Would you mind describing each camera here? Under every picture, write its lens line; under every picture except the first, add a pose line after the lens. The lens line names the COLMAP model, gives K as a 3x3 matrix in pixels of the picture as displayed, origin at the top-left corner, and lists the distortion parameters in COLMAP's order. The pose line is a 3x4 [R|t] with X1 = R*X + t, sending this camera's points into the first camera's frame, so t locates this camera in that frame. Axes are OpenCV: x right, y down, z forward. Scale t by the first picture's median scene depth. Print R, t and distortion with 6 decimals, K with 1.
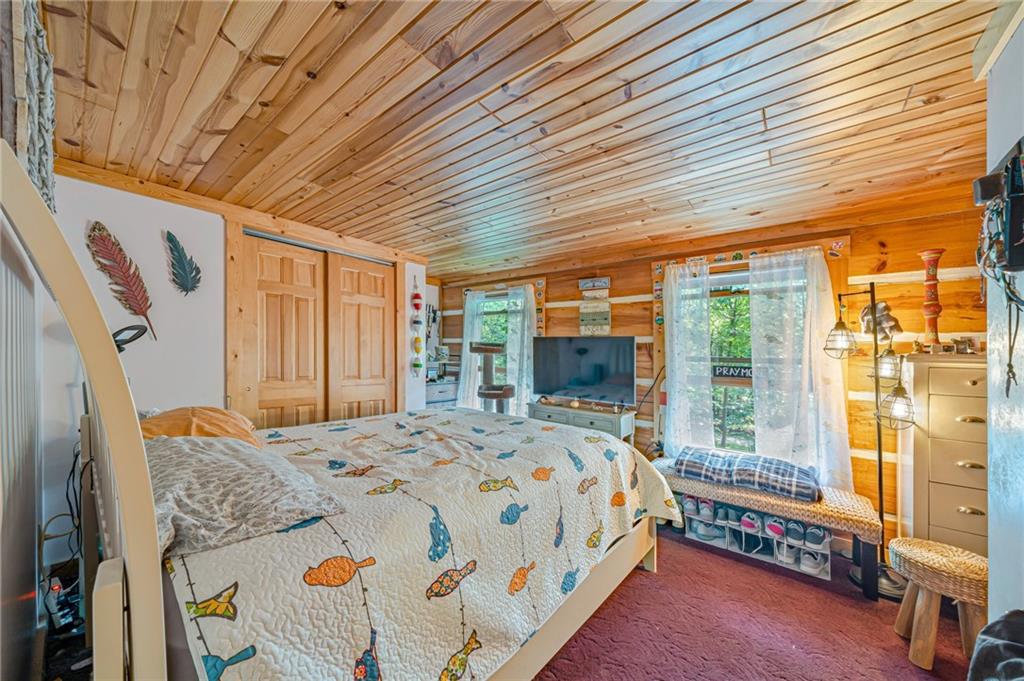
lens RADIAL K [[352.7, 0, 510.1], [0, 352.7, 359.3], [0, 0, 1]] dist [-0.001101, -0.000023]
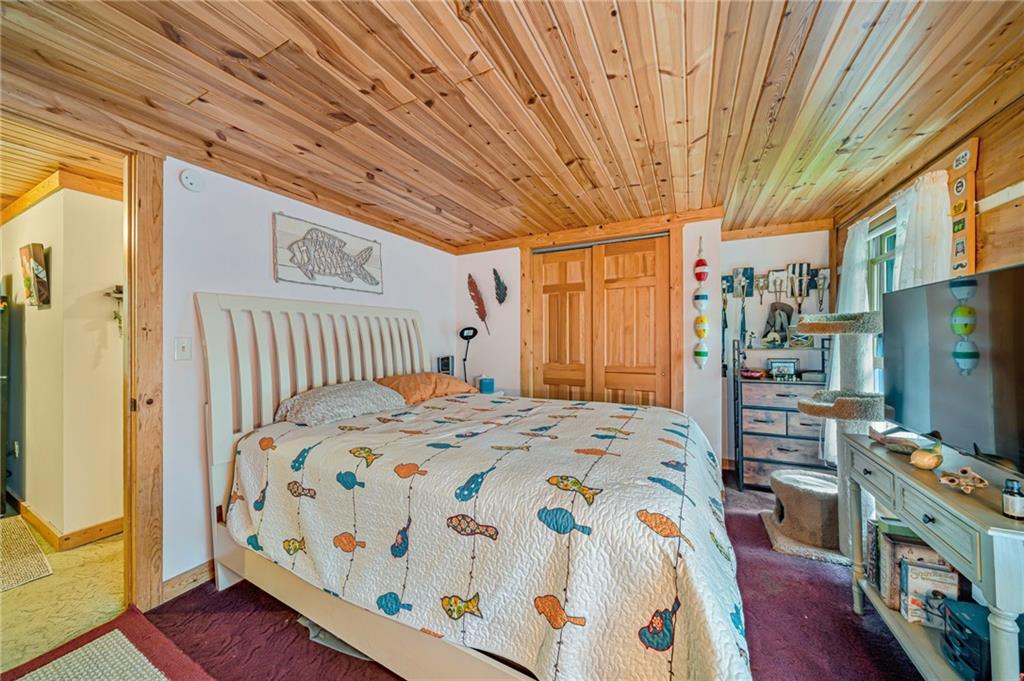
lens RADIAL K [[361.9, 0, 510.1], [0, 361.9, 352.4], [0, 0, 1]] dist [-0.006626, -0.000060]
pose [[0.212616, 0.007465, -0.977107, 0.654284], [-0.000378, 0.999971, 0.007557, 0.014411], [0.977136, -0.001238, 0.212613, 0.671912]]
